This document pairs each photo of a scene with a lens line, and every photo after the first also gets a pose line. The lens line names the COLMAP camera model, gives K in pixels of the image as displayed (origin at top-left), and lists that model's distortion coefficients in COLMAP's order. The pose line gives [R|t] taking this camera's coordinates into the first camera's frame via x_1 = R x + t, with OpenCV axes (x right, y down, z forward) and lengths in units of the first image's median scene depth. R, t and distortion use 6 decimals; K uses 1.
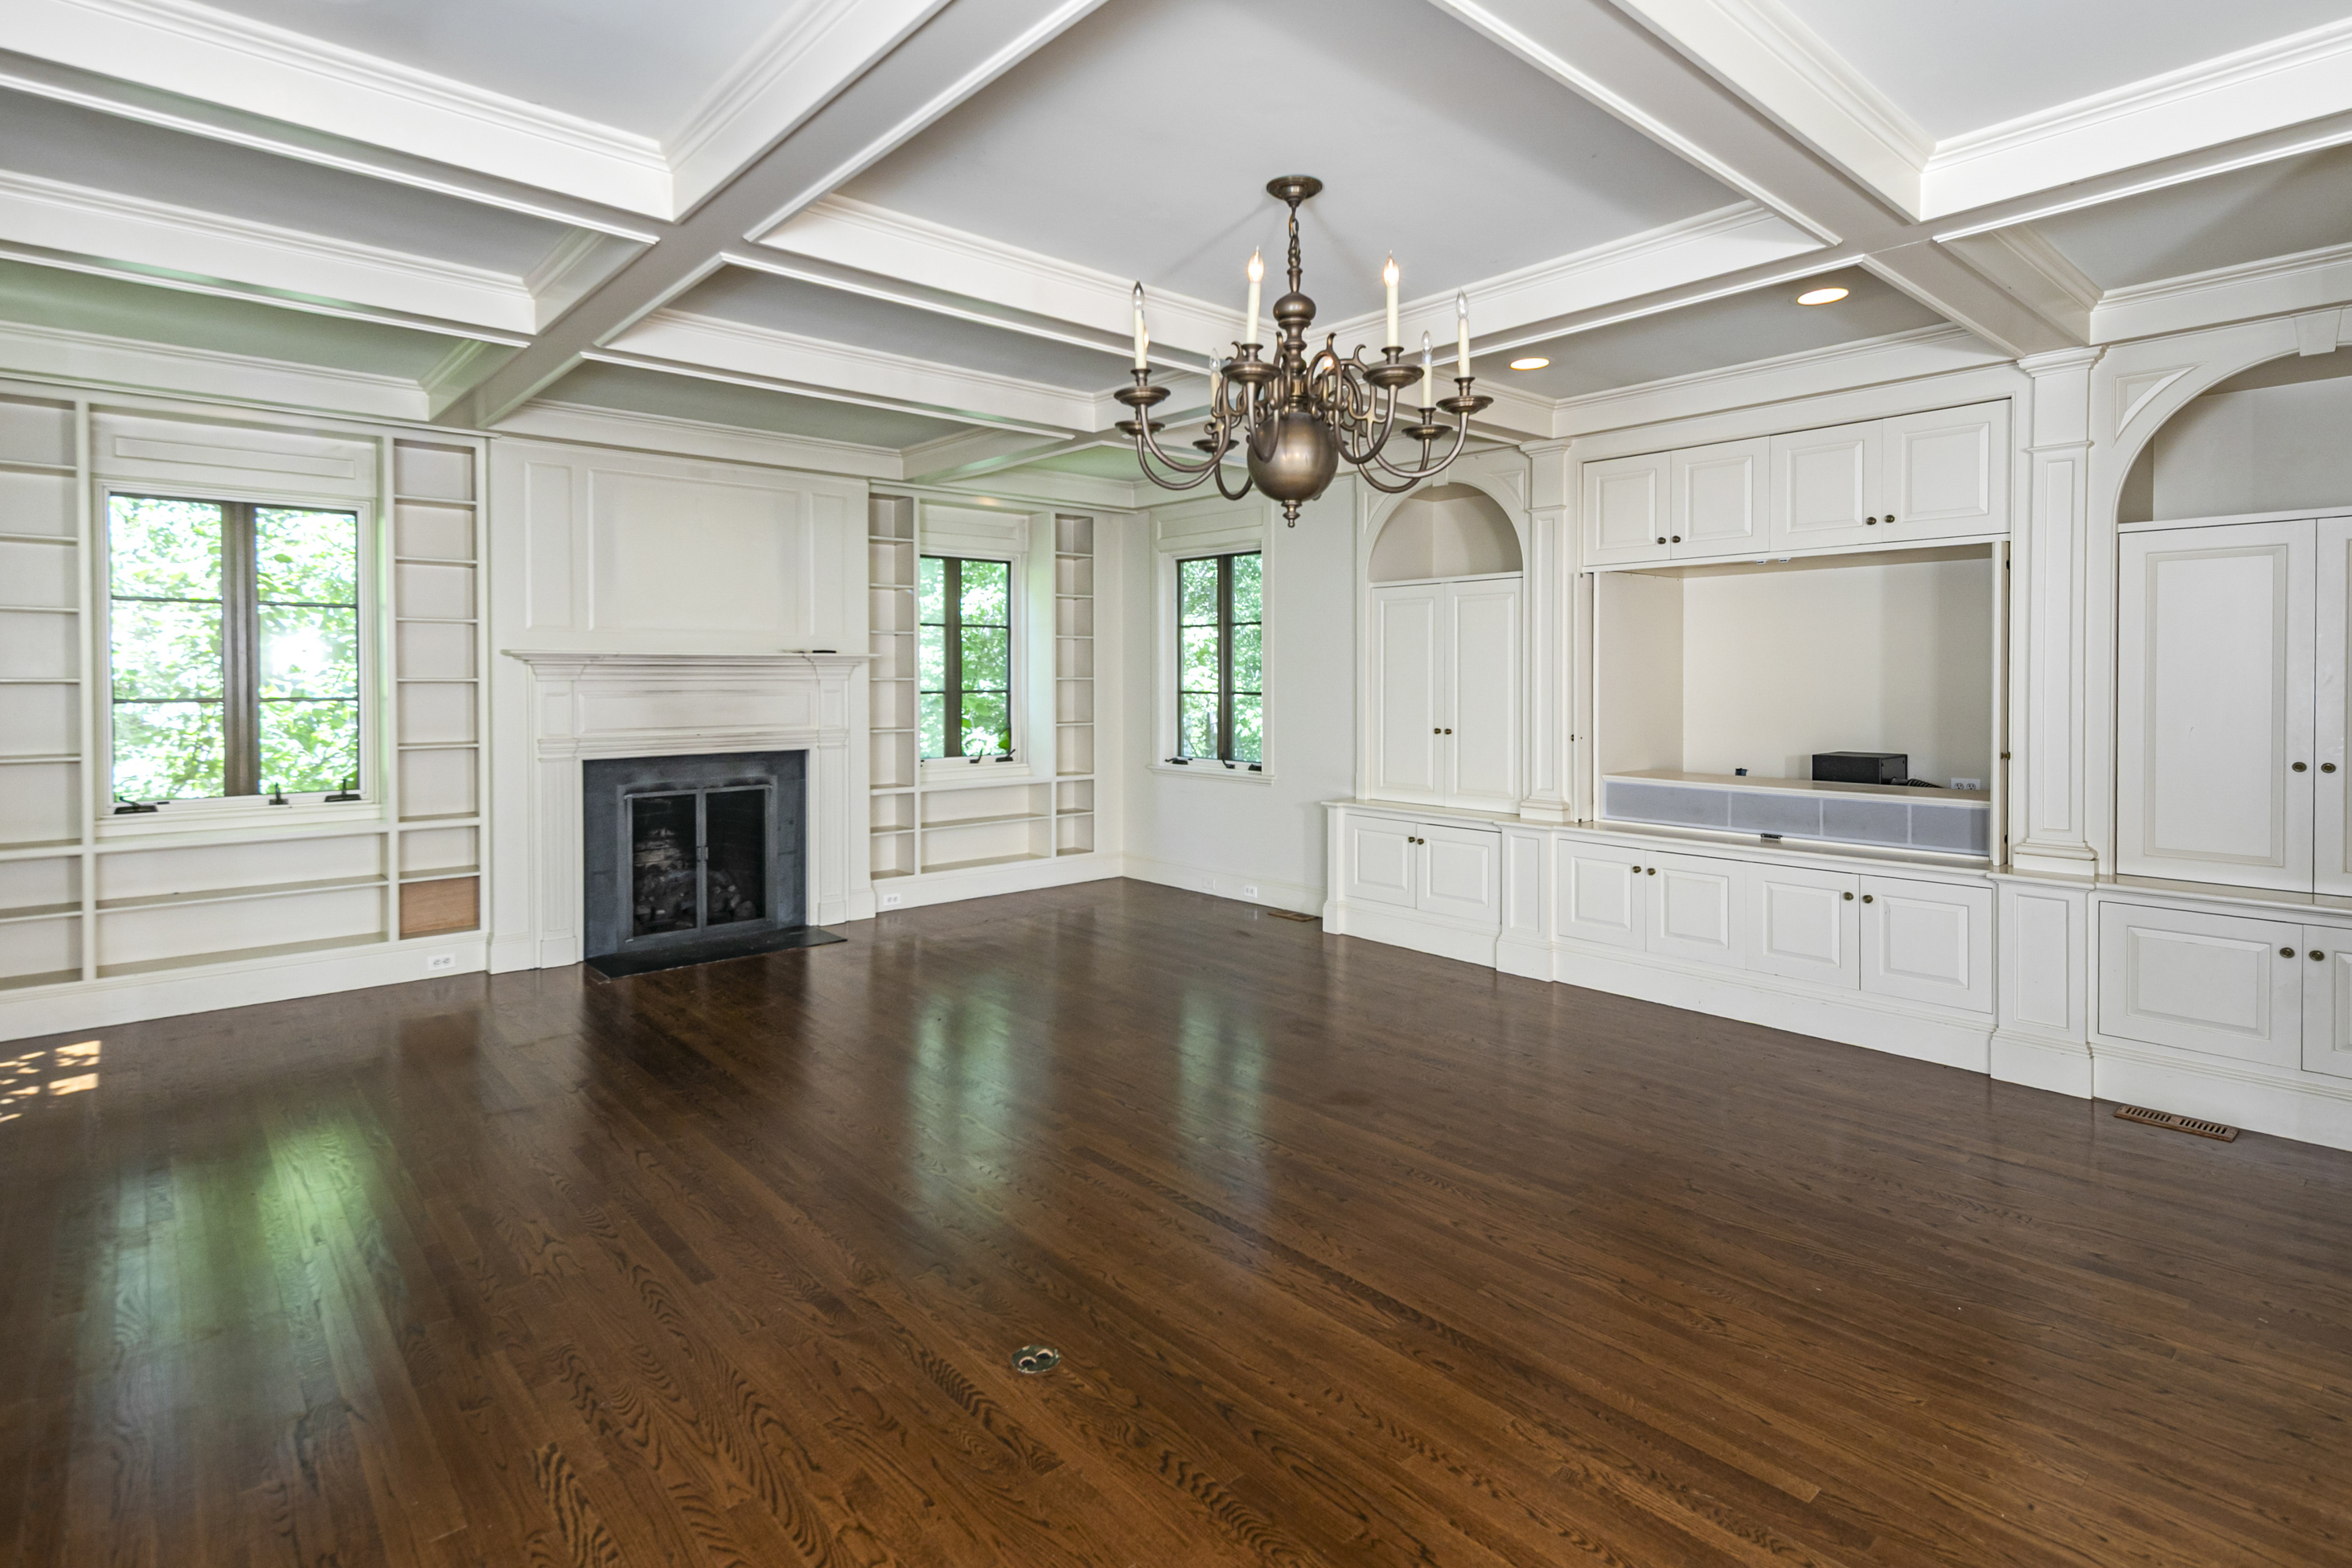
lens RADIAL K [[1179.1, 0, 1201.4], [0, 1179.1, 676.7], [0, 0, 1]] dist [0.002686, 0.000526]
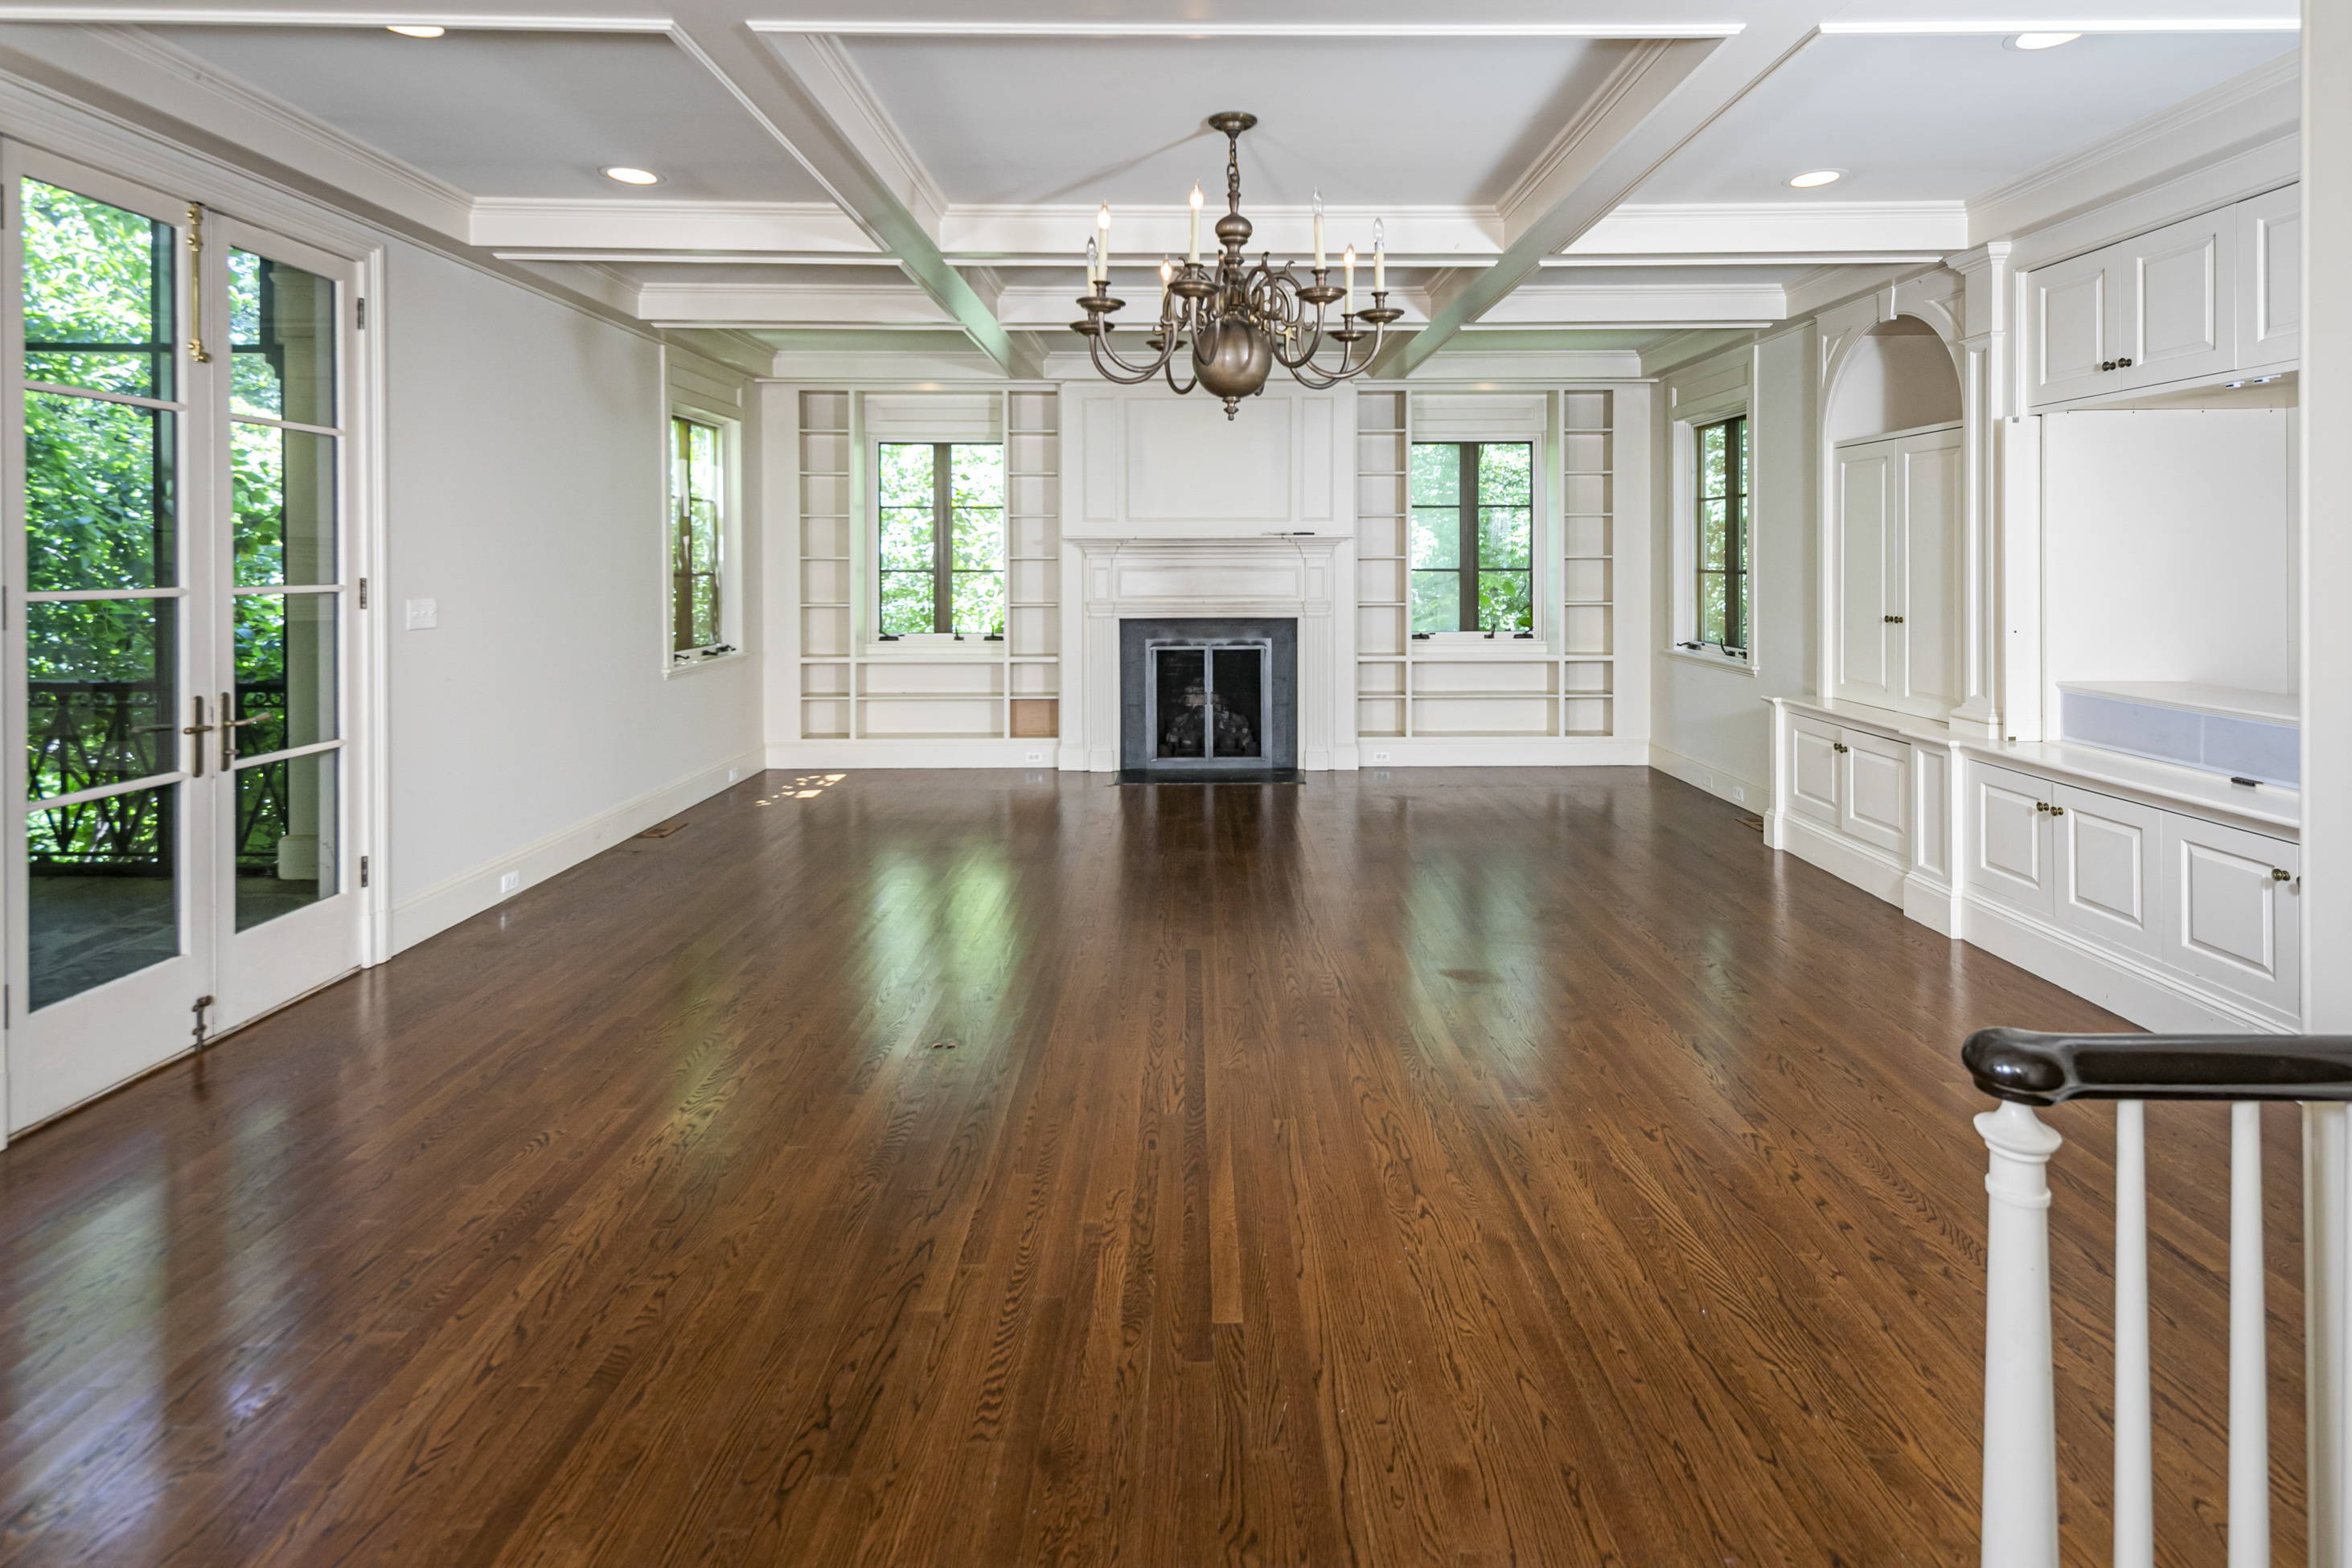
lens RADIAL K [[1172.6, 0, 1185.6], [0, 1172.6, 563.1], [0, 0, 1]] dist [0.000843, -0.000066]
pose [[0.751488, 0.001544, -0.659745, 0.404973], [0.001683, 0.999990, 0.004258, 0.003061], [0.659745, -0.004310, 0.751477, 0.064915]]
